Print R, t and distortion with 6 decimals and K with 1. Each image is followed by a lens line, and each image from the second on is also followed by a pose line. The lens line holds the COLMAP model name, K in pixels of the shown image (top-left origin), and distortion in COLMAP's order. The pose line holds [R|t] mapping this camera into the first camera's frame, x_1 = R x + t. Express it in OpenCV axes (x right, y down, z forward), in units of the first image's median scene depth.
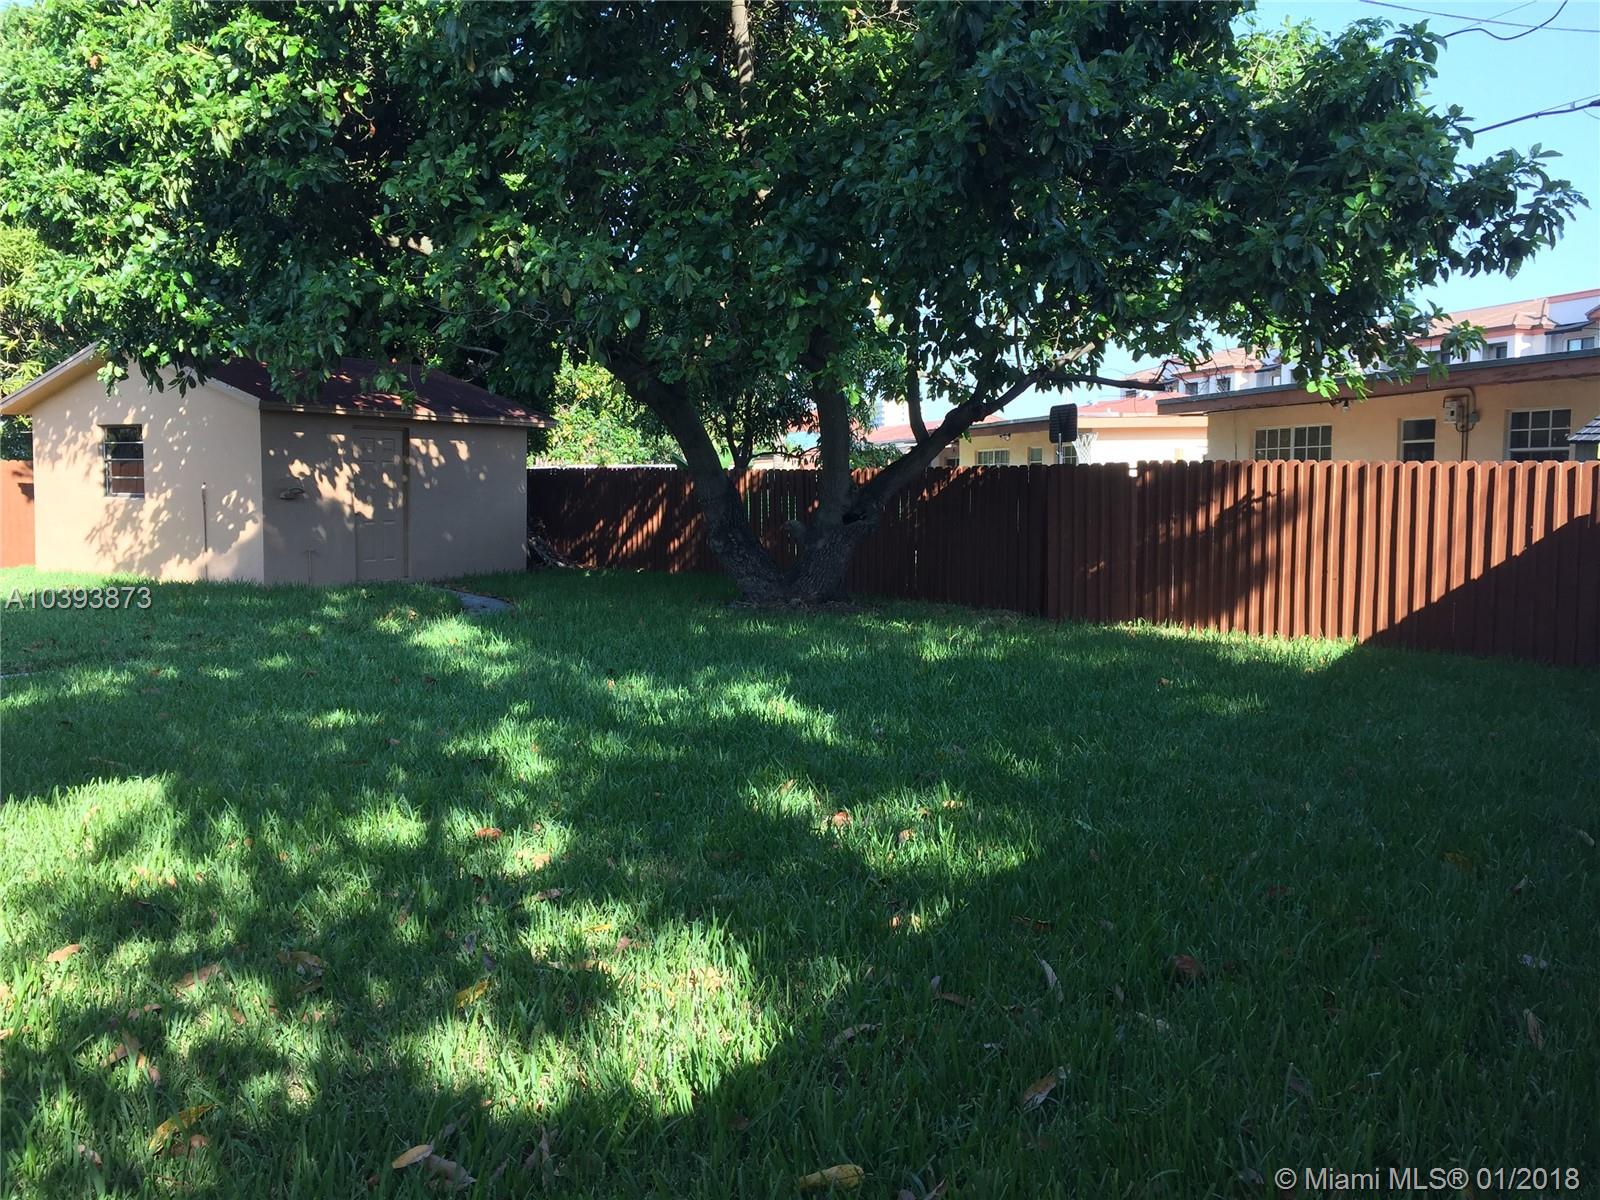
lens RADIAL K [[1367.5, 0, 792.1], [0, 1367.5, 590.4], [0, 0, 1]] dist [0.079185, -0.108818]
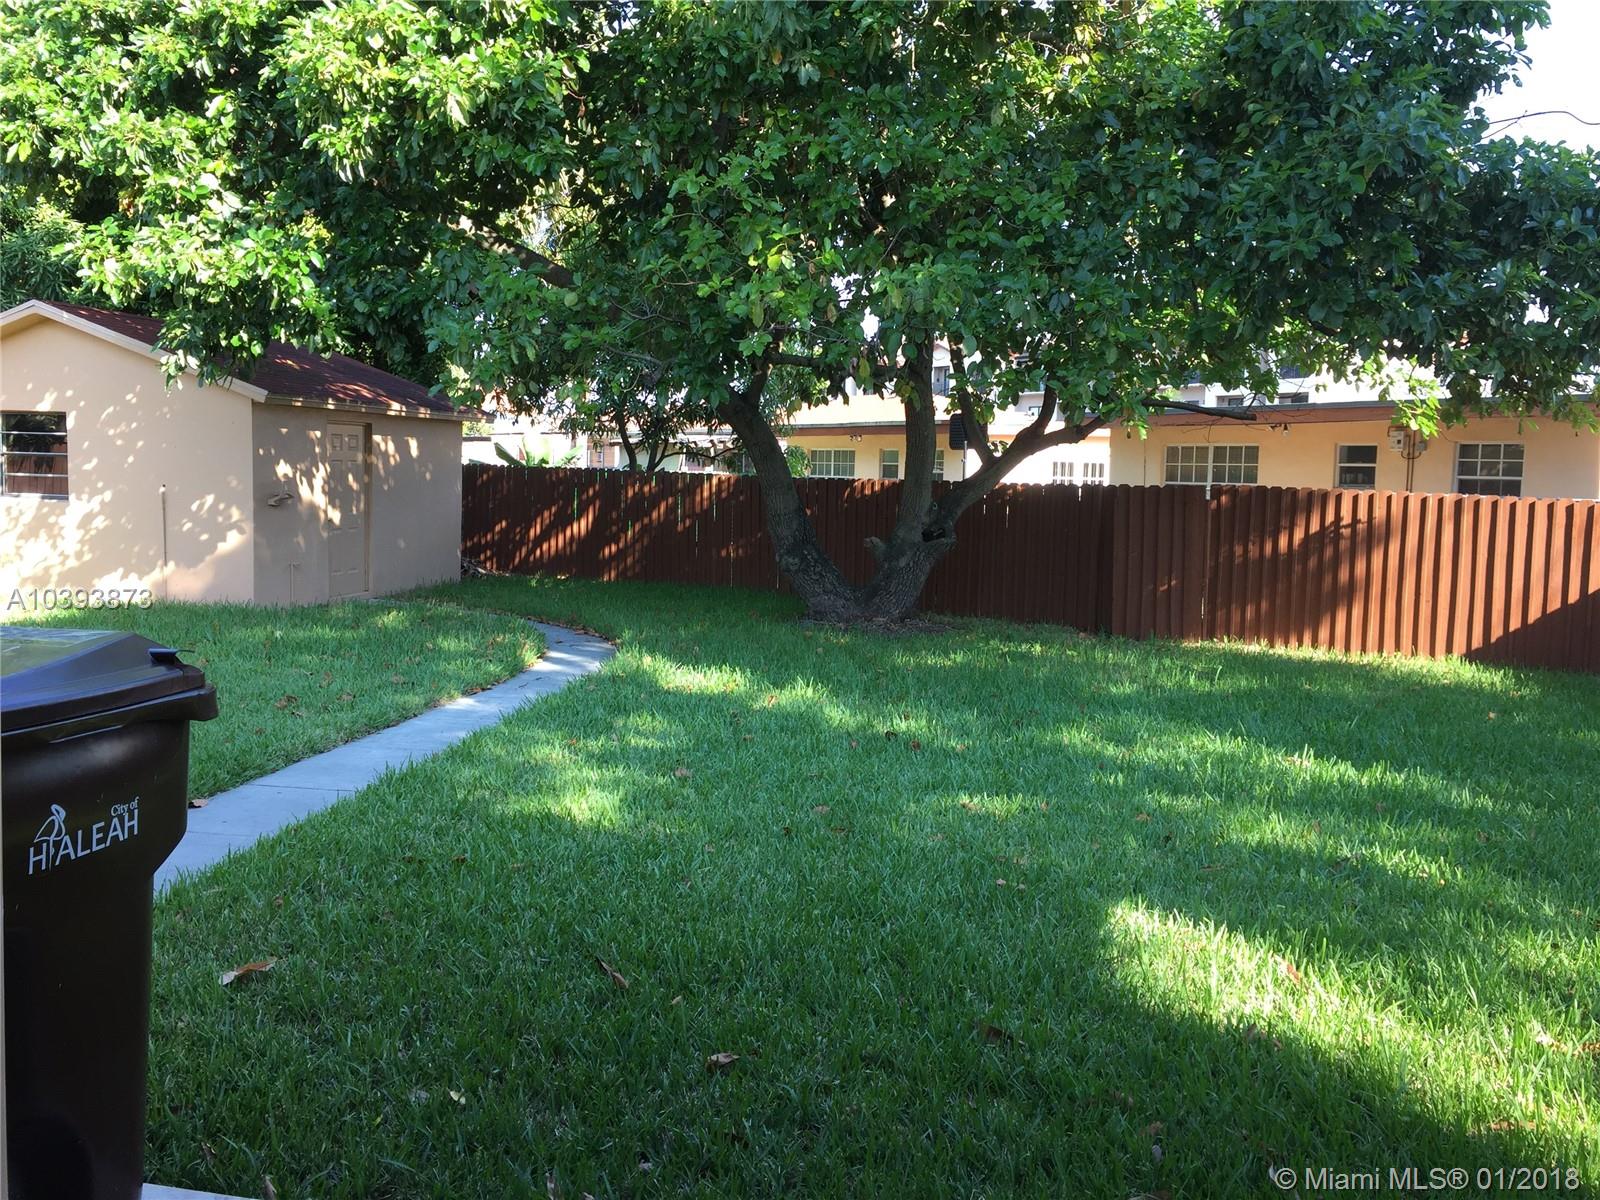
lens RADIAL K [[1367.5, 0, 792.1], [0, 1367.5, 590.4], [0, 0, 1]] dist [0.079185, -0.108818]
pose [[0.955532, -0.006547, 0.294816, -0.302216], [0.001237, 0.999834, 0.018192, -0.027315], [-0.294886, -0.017018, 0.955381, 0.073123]]
